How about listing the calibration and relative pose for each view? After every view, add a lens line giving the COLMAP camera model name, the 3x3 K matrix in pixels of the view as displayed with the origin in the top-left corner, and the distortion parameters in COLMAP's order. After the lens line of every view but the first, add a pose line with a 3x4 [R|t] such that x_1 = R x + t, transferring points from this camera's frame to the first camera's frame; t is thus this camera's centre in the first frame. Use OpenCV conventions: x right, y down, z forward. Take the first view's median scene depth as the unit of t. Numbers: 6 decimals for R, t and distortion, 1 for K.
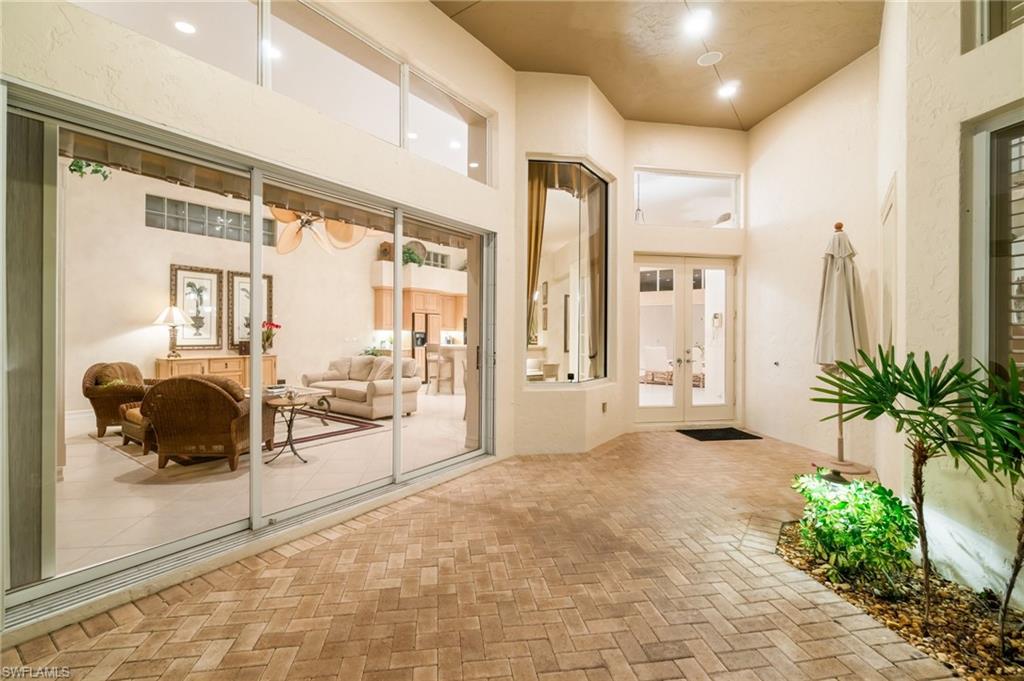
lens RADIAL K [[446.1, 0, 511.2], [0, 446.1, 337.8], [0, 0, 1]] dist [-0.001804, -0.000145]
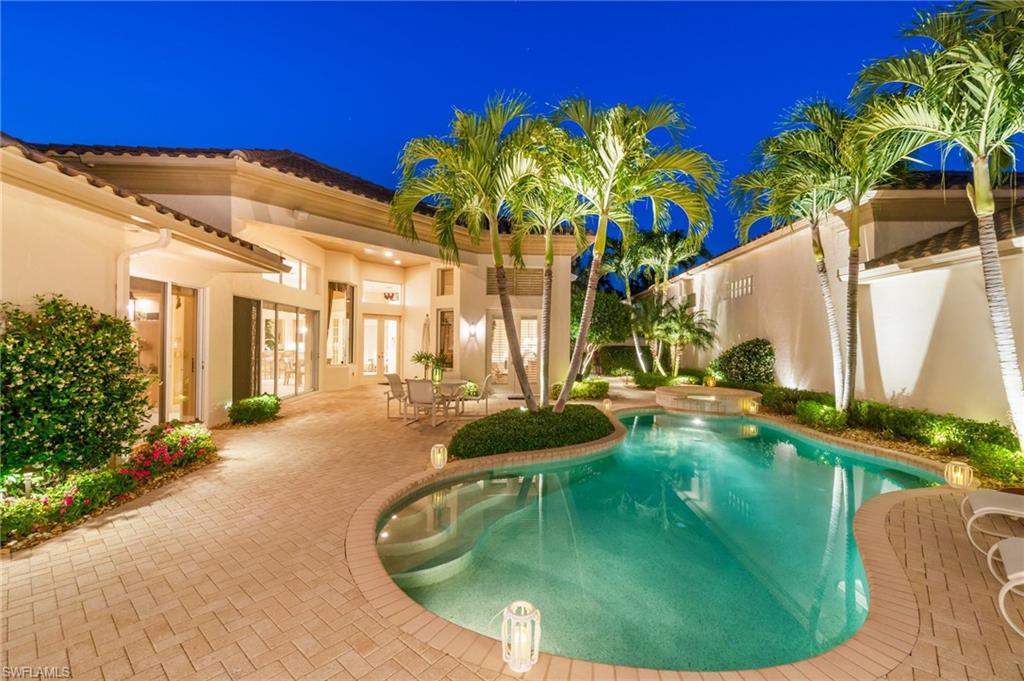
lens RADIAL K [[446.1, 0, 511.2], [0, 446.1, 337.8], [0, 0, 1]] dist [-0.001804, -0.000145]
pose [[0.771522, 0.012238, 0.636085, -0.763262], [-0.006393, 0.999914, -0.011483, -0.035249], [-0.636171, 0.004793, 0.771533, -1.663739]]
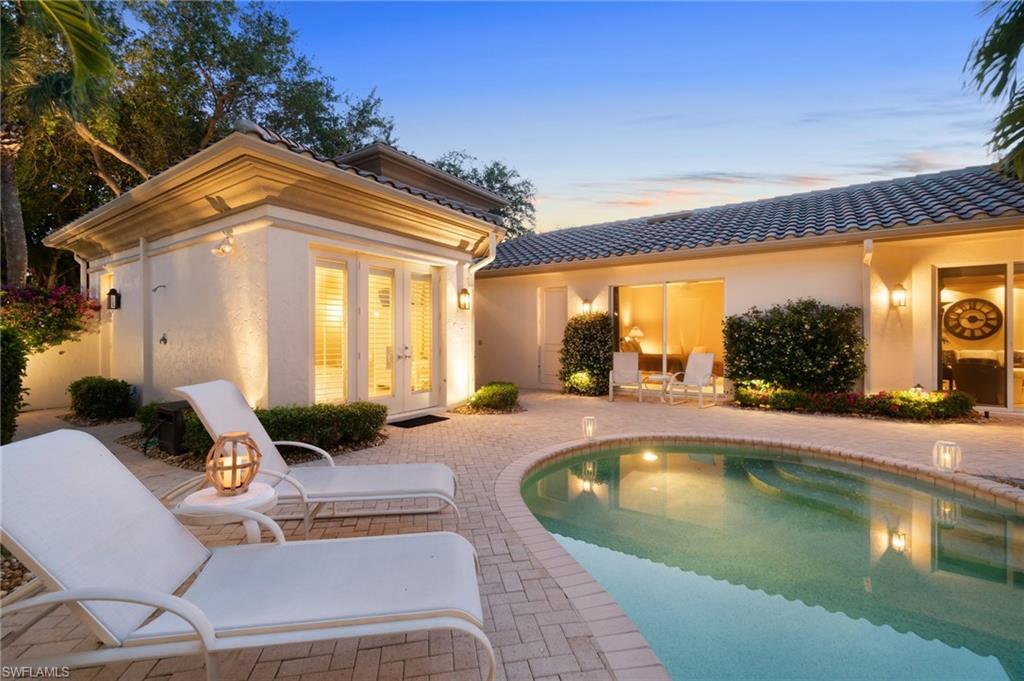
lens RADIAL K [[446.1, 0, 511.2], [0, 446.1, 337.8], [0, 0, 1]] dist [-0.001804, -0.000145]
pose [[0.001536, -0.000210, -0.999999, 0.574176], [-0.004076, 0.999992, -0.000217, 0.021014], [0.999991, 0.004077, 0.001535, -1.517026]]
